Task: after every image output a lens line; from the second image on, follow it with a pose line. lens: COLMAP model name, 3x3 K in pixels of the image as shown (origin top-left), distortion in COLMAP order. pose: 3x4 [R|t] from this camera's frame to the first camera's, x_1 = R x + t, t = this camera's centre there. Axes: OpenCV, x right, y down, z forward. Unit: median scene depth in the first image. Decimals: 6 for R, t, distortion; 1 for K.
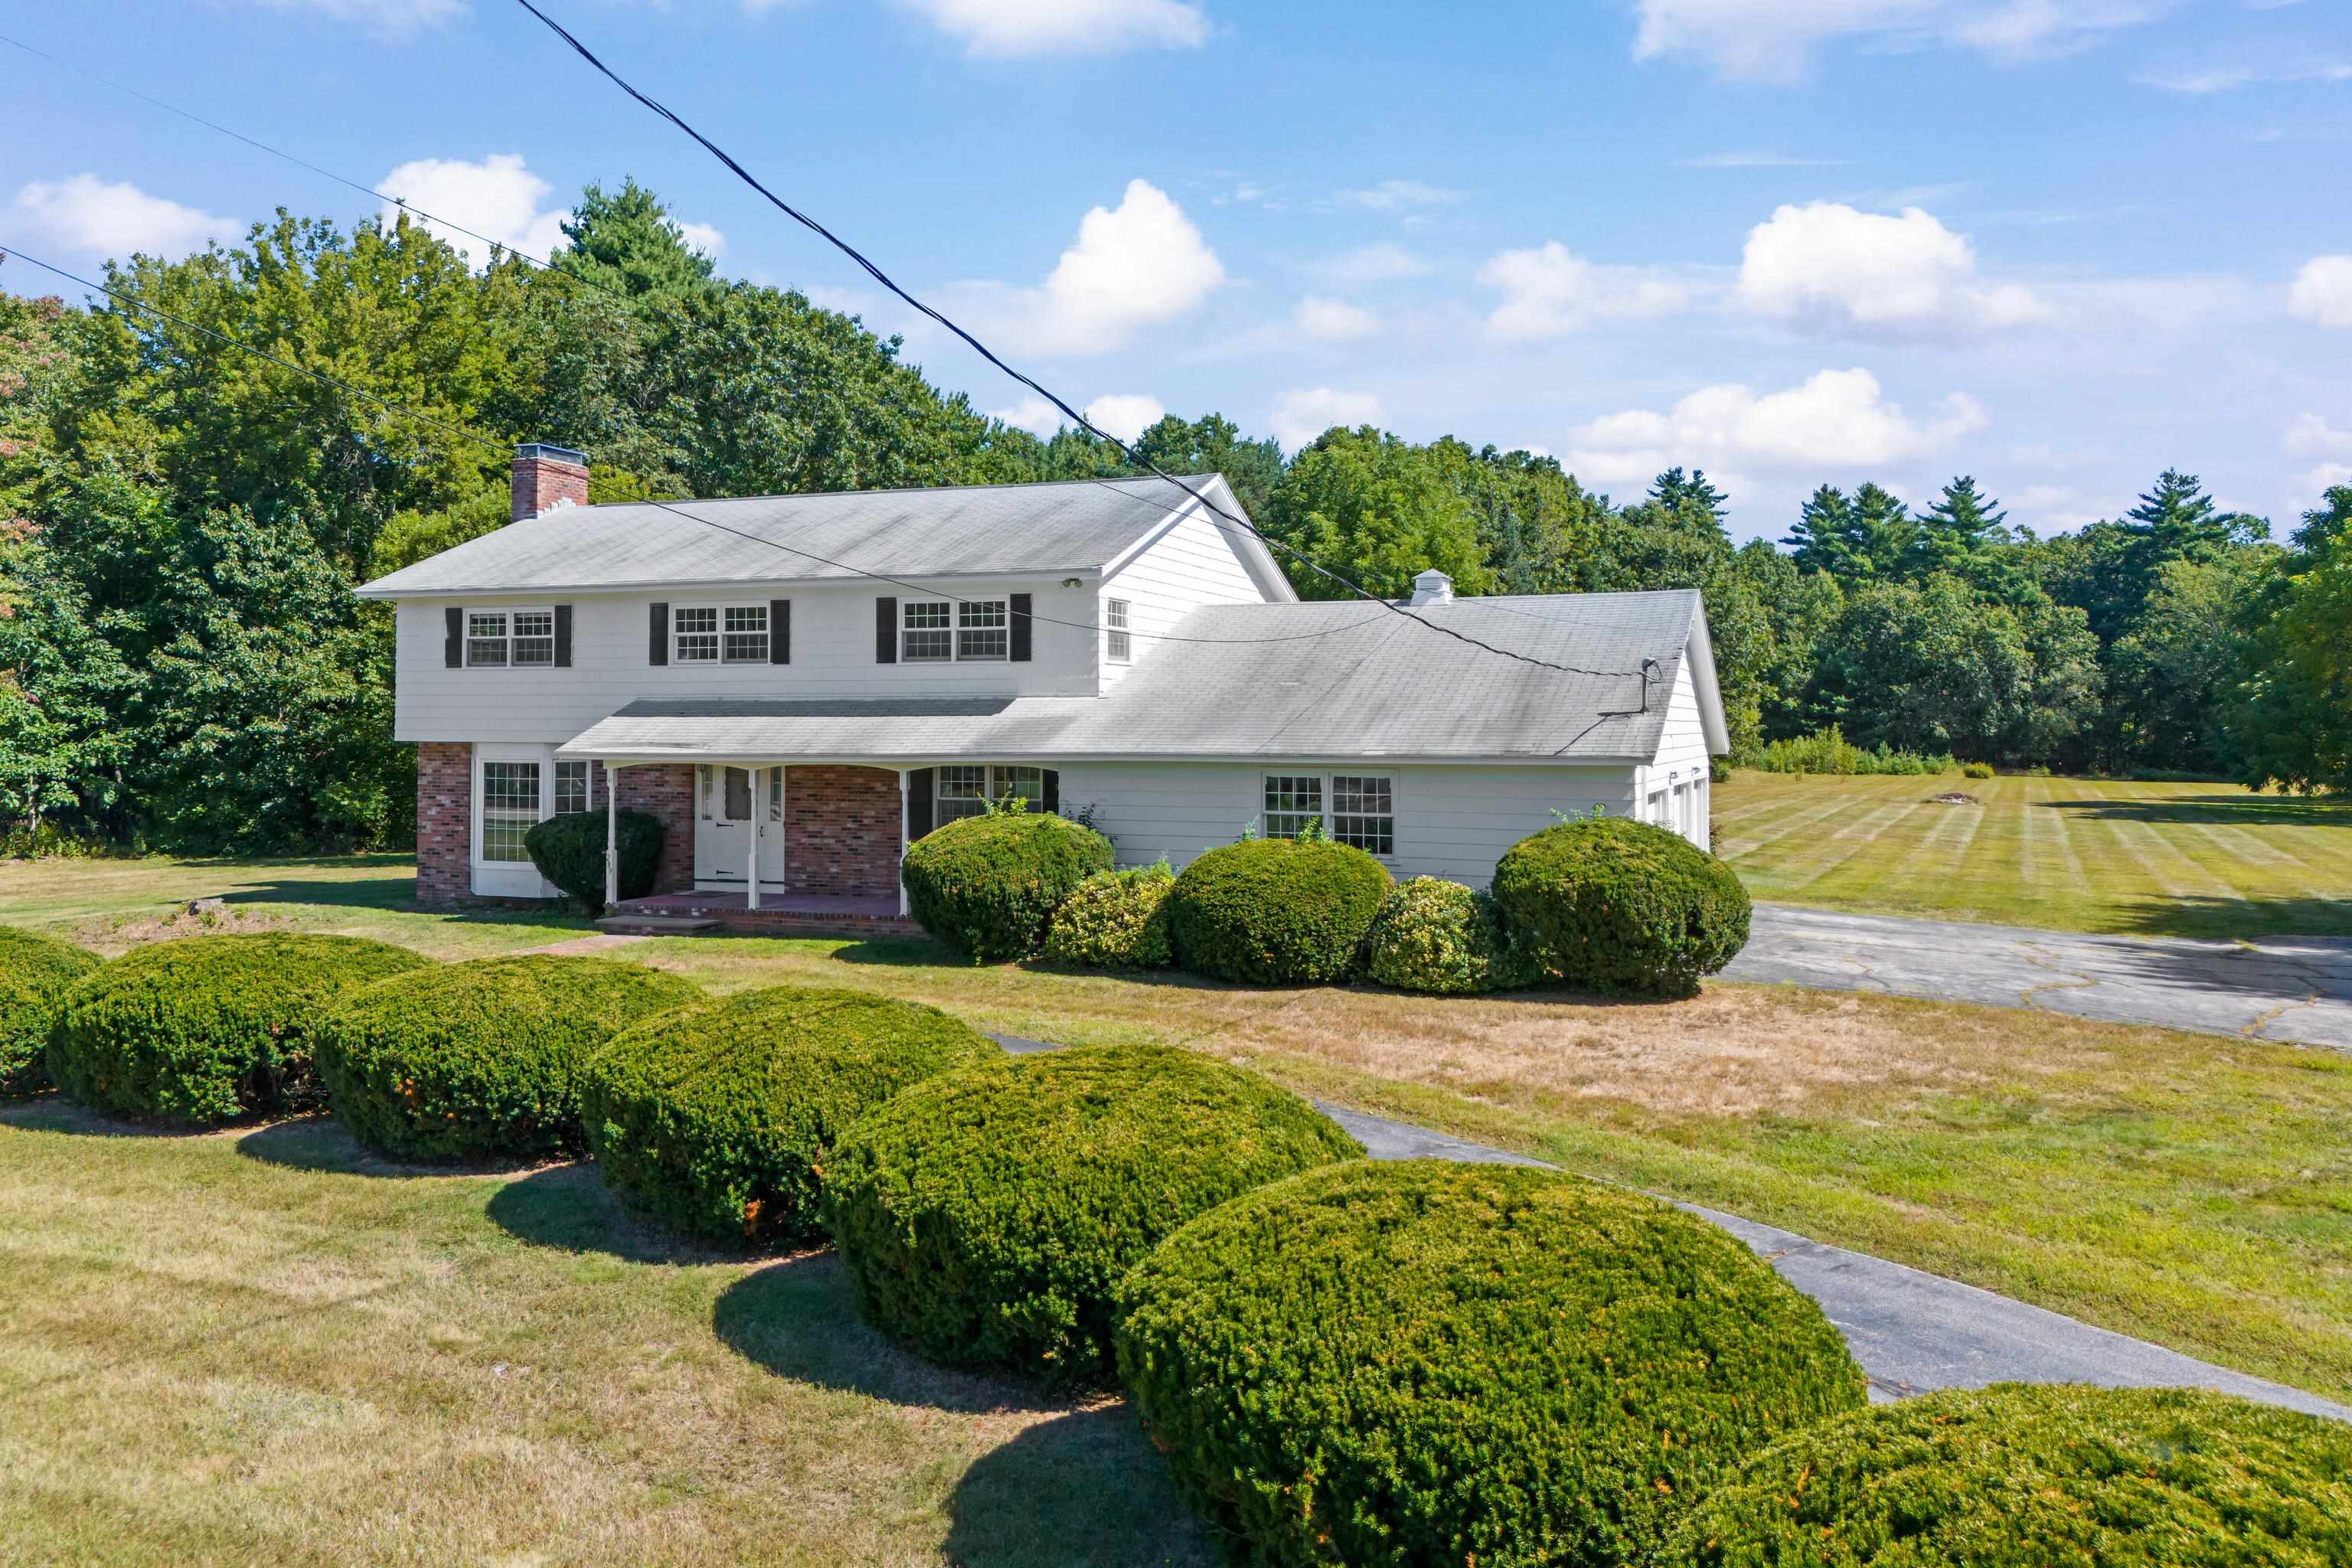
lens RADIAL K [[1741.7, 0, 1181.0], [0, 1741.7, 706.8], [0, 0, 1]] dist [0.086150, -0.109508]
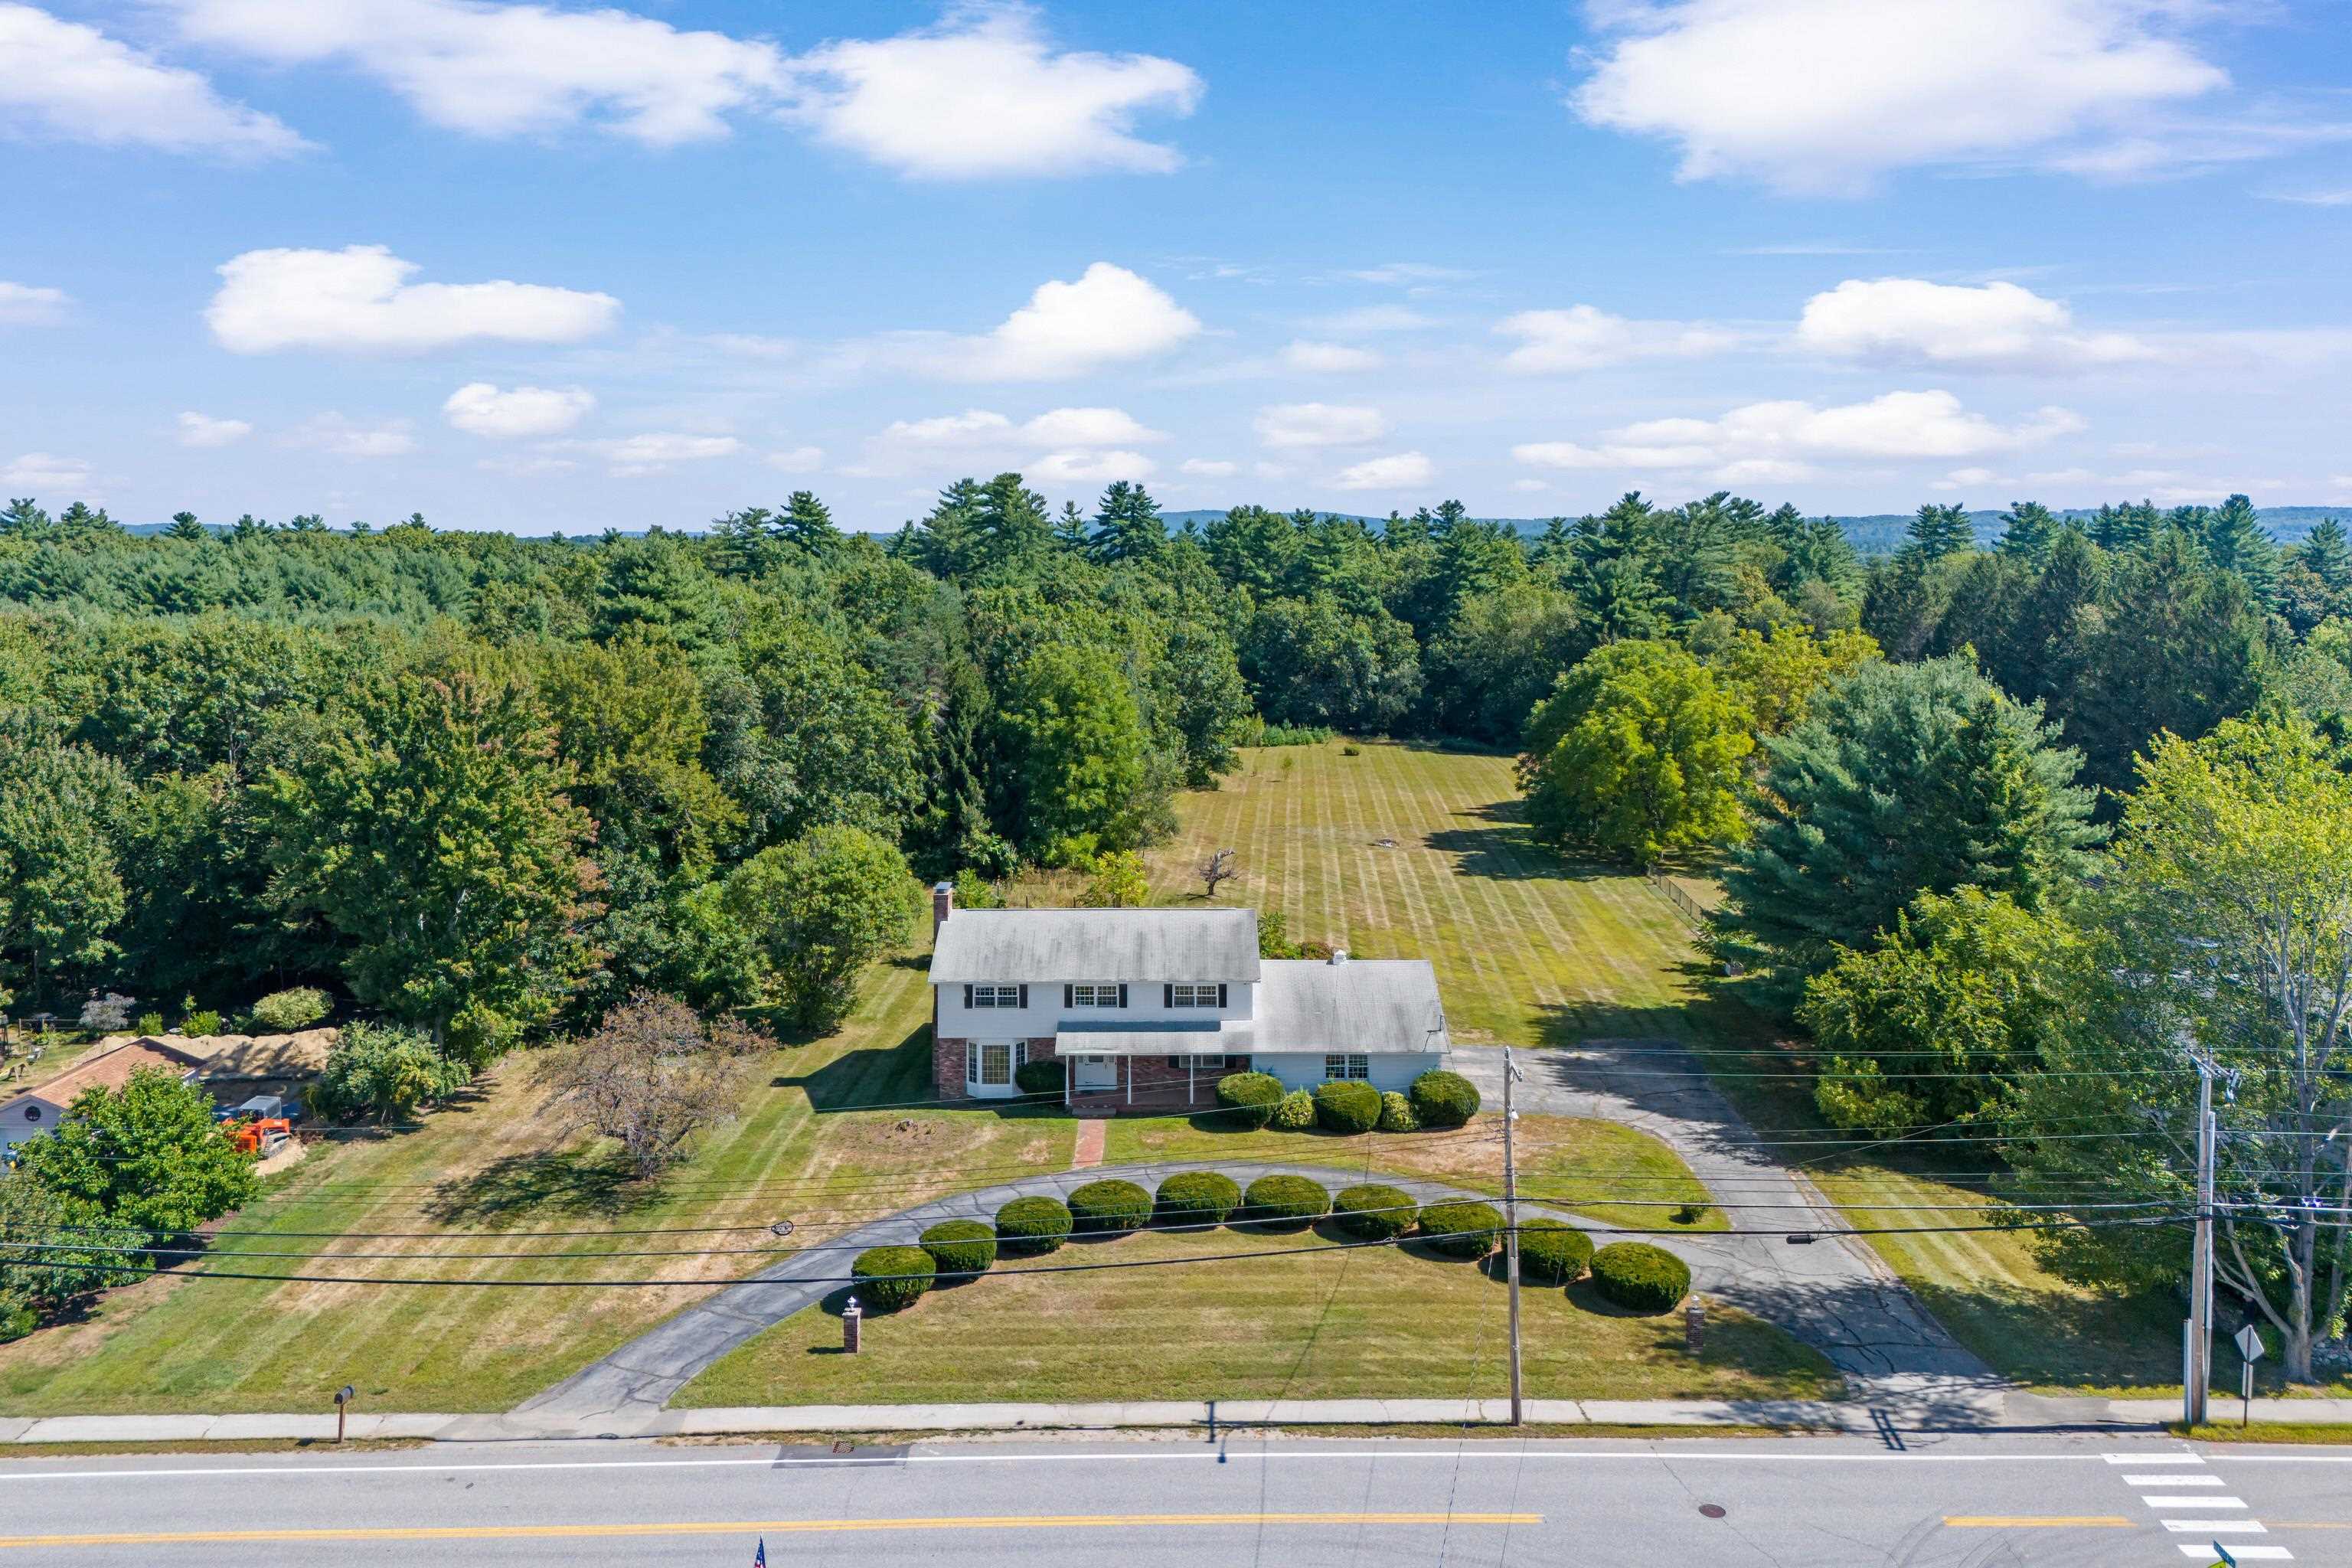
lens RADIAL K [[1749.5, 0, 1174.6], [0, 1749.5, 682.6], [0, 0, 1]] dist [0.102393, -0.113445]
pose [[0.928218, -0.029950, 0.370828, -0.554813], [-0.005157, 0.995623, 0.093320, -0.376228], [-0.372000, -0.088534, 0.924001, -0.716076]]
